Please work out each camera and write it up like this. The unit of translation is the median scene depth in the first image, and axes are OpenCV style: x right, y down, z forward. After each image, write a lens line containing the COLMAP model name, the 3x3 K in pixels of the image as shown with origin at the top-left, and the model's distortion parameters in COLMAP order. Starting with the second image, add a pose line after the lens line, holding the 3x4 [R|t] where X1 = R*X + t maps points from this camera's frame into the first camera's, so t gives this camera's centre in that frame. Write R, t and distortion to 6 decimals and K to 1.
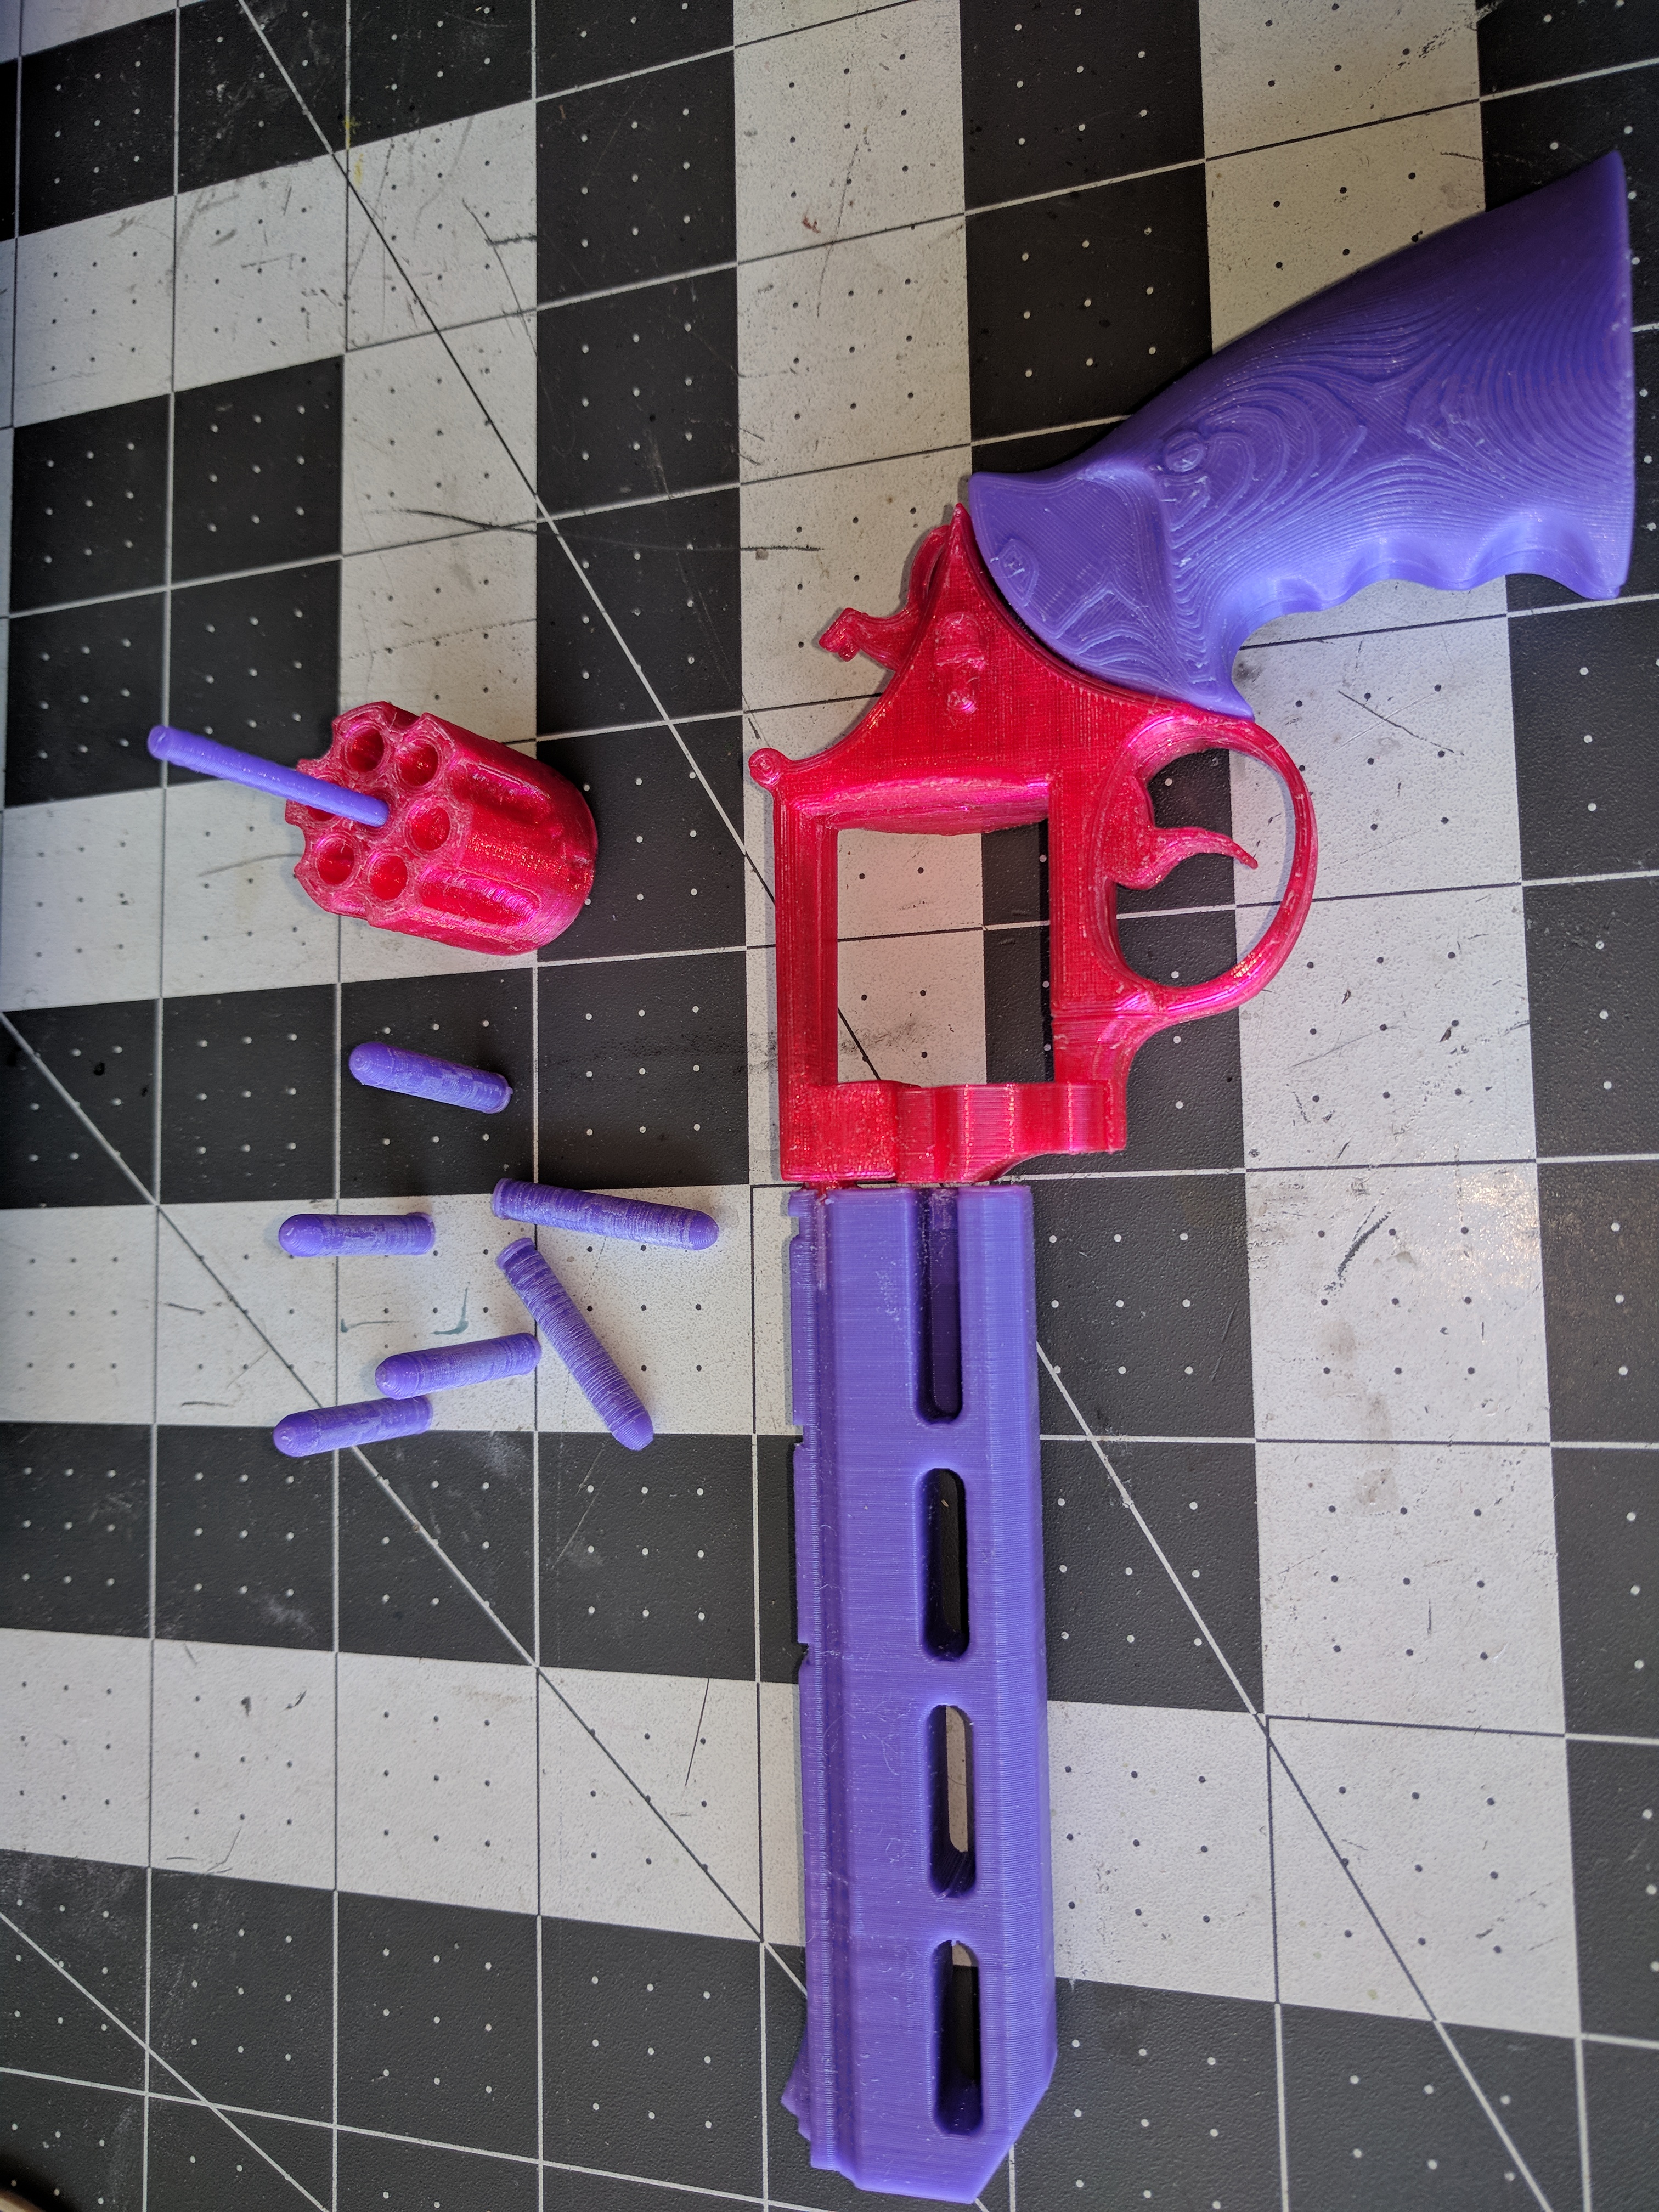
lens RADIAL K [[1748.4, 0, 824.9], [0, 1748.4, 1101.7], [0, 0, 1]] dist [-0.050882, 0.051488]
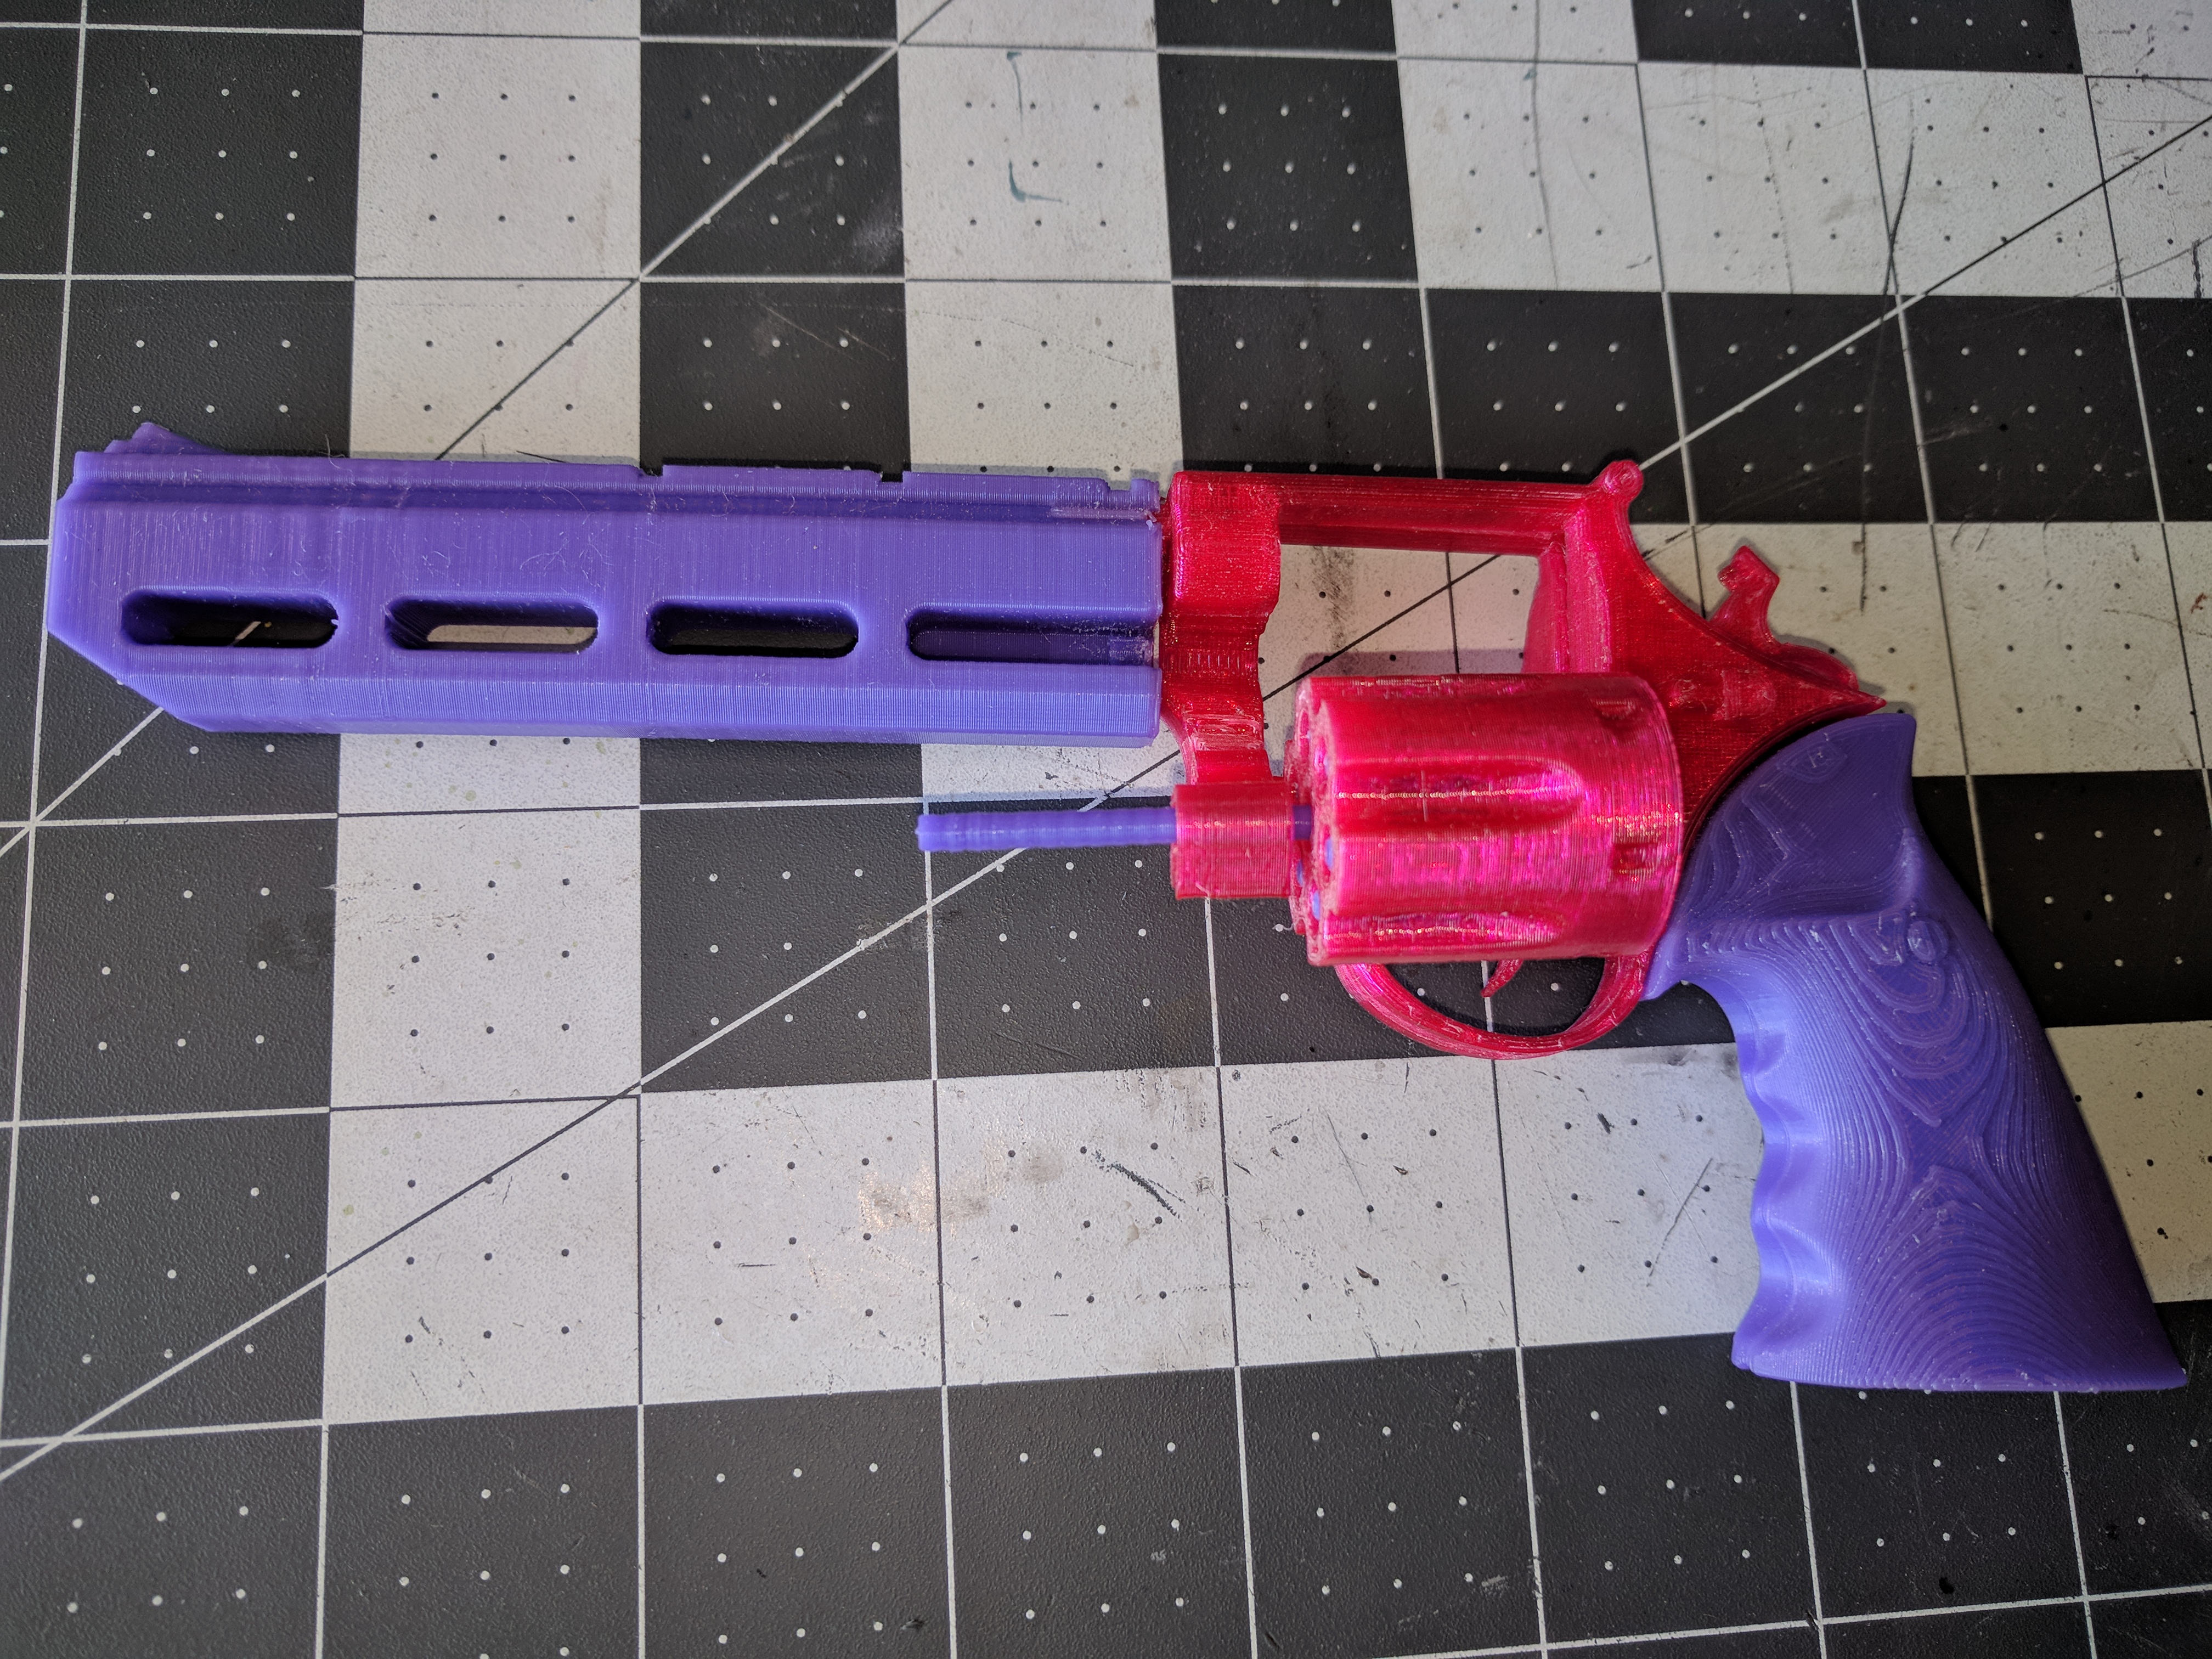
lens RADIAL K [[1748.4, 0, 1111.6], [0, 1748.4, 818.4], [0, 0, 1]] dist [-0.050882, 0.051488]
pose [[-0.007934, 0.988406, 0.151627, -0.030816], [-0.999335, -0.002442, -0.036374, 0.118520], [-0.035581, -0.151815, 0.987768, 0.080986]]
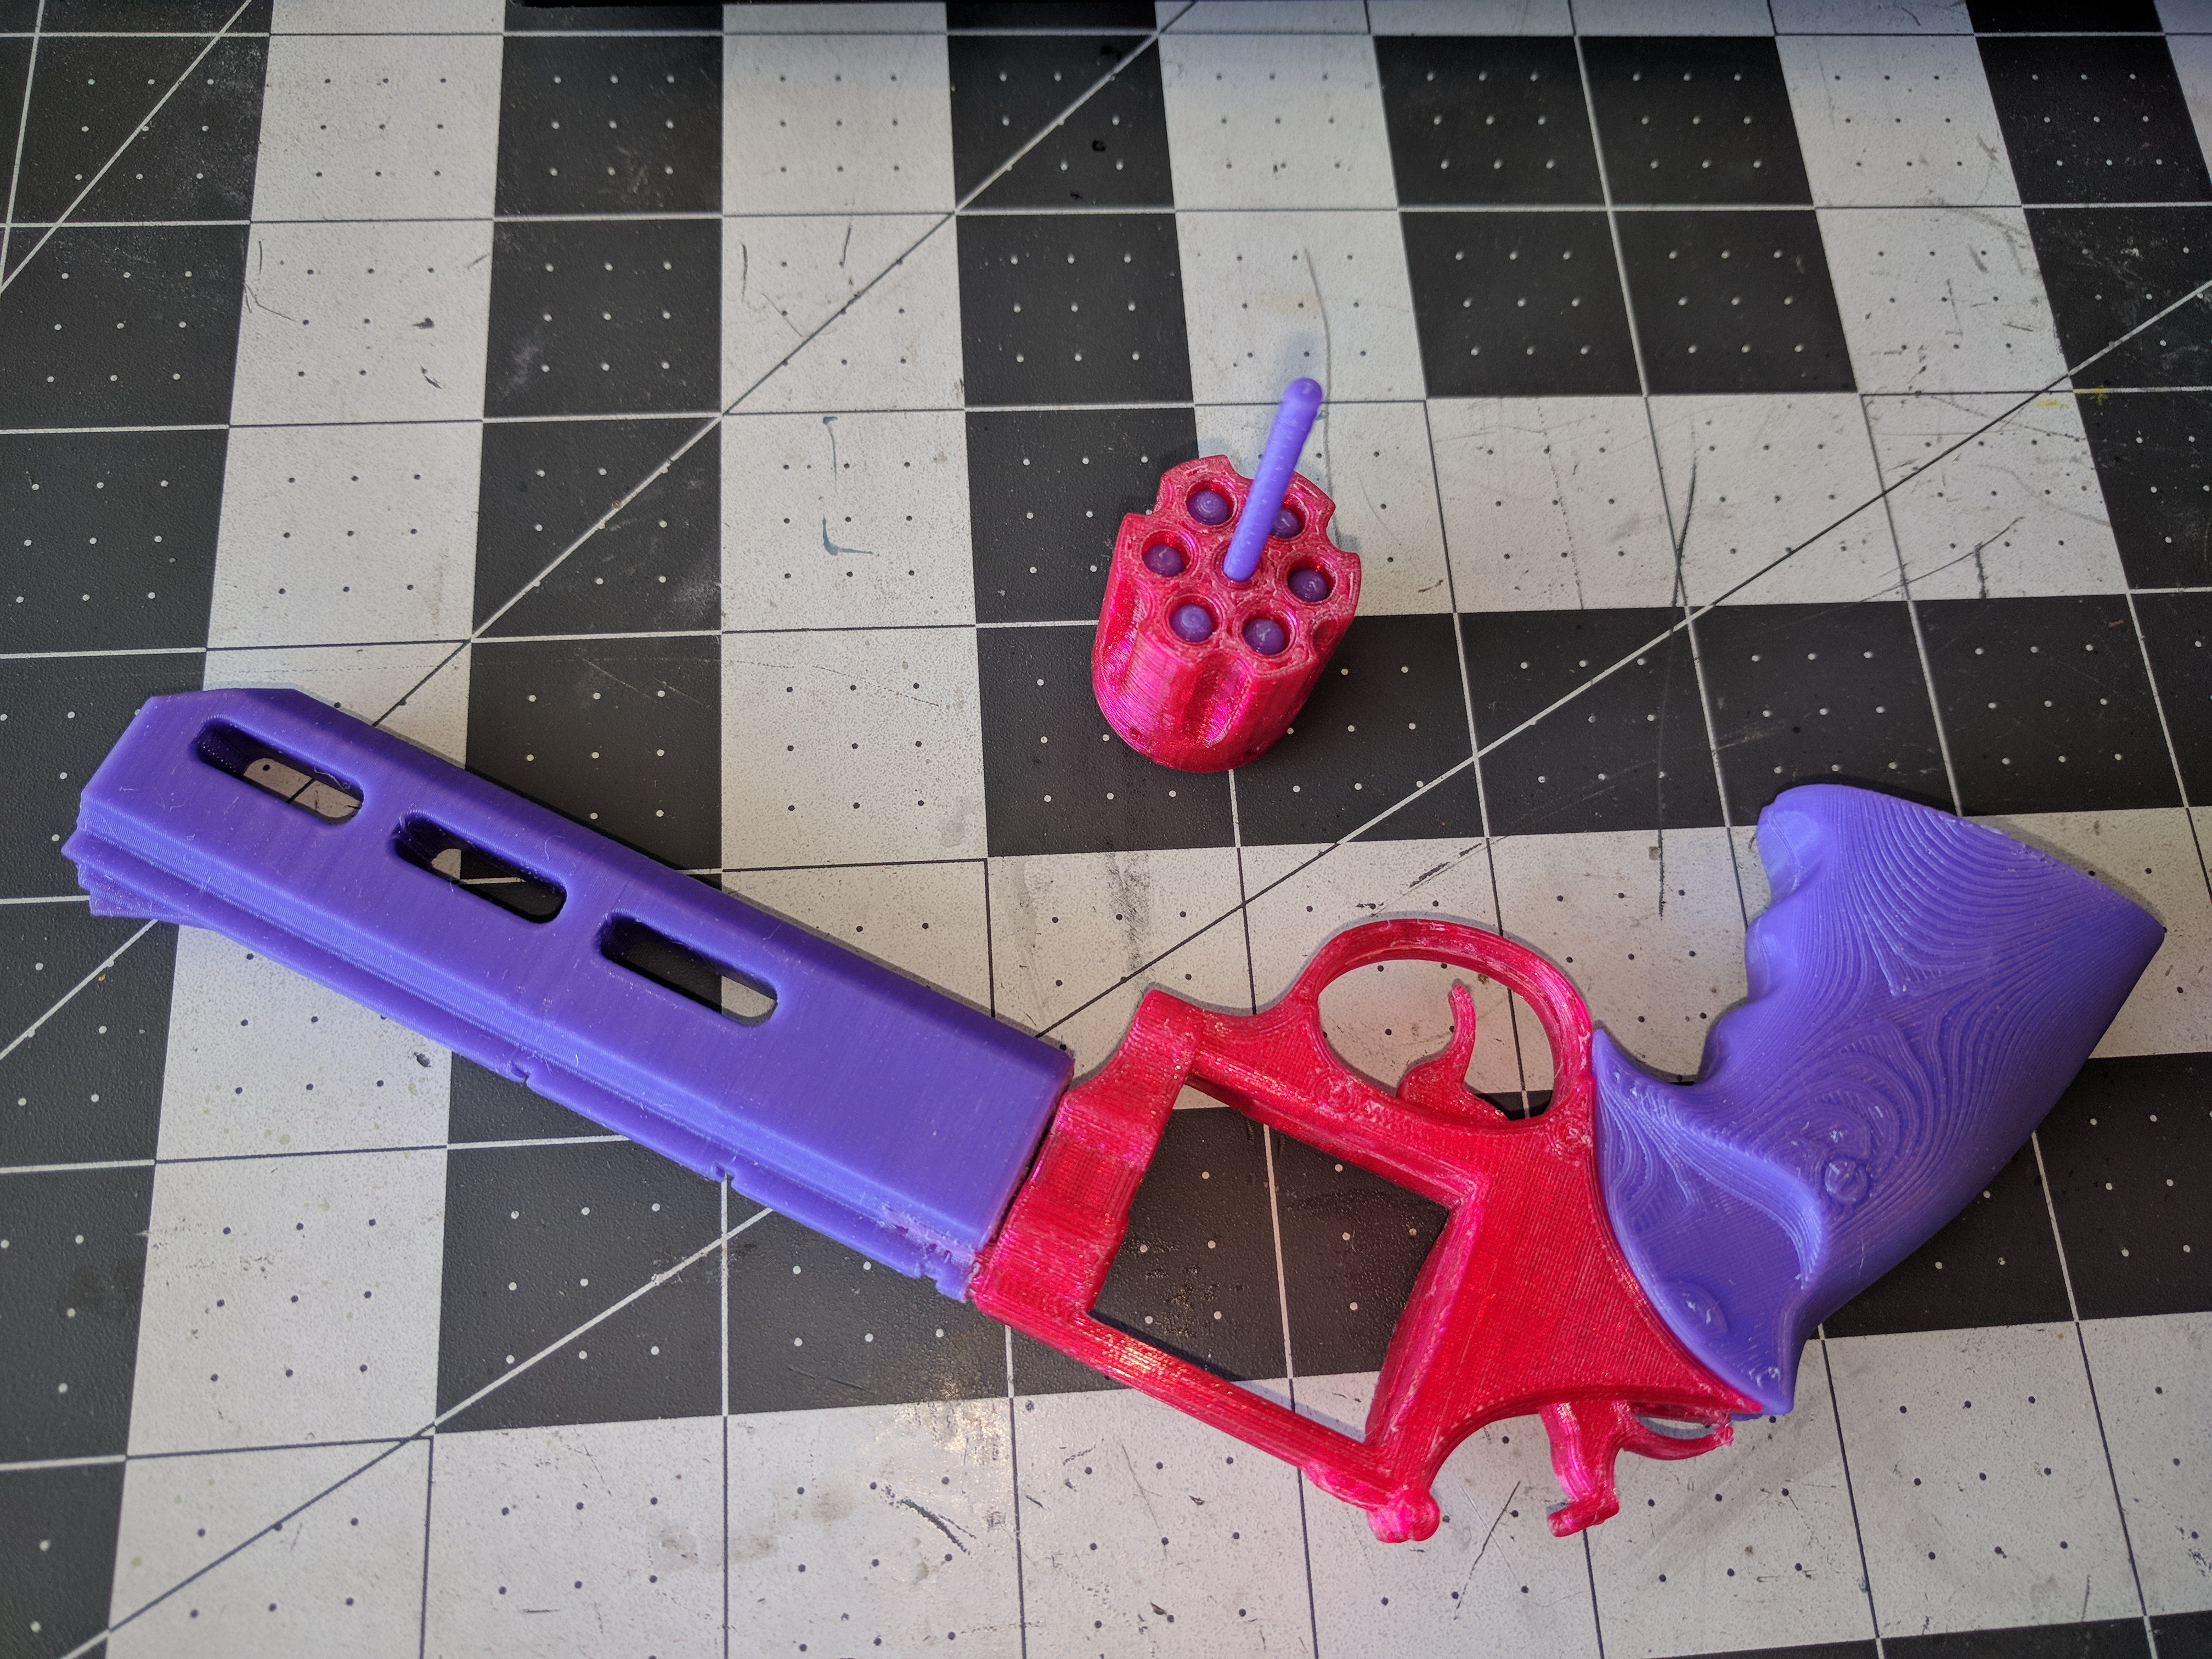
lens RADIAL K [[1748.4, 0, 1107.6], [0, 1748.4, 827.8], [0, 0, 1]] dist [-0.050882, 0.051488]
pose [[0.021327, 0.999589, 0.019171, -0.075575], [-0.999766, 0.021393, -0.003199, -0.014648], [-0.003608, -0.019098, 0.999811, 0.055883]]
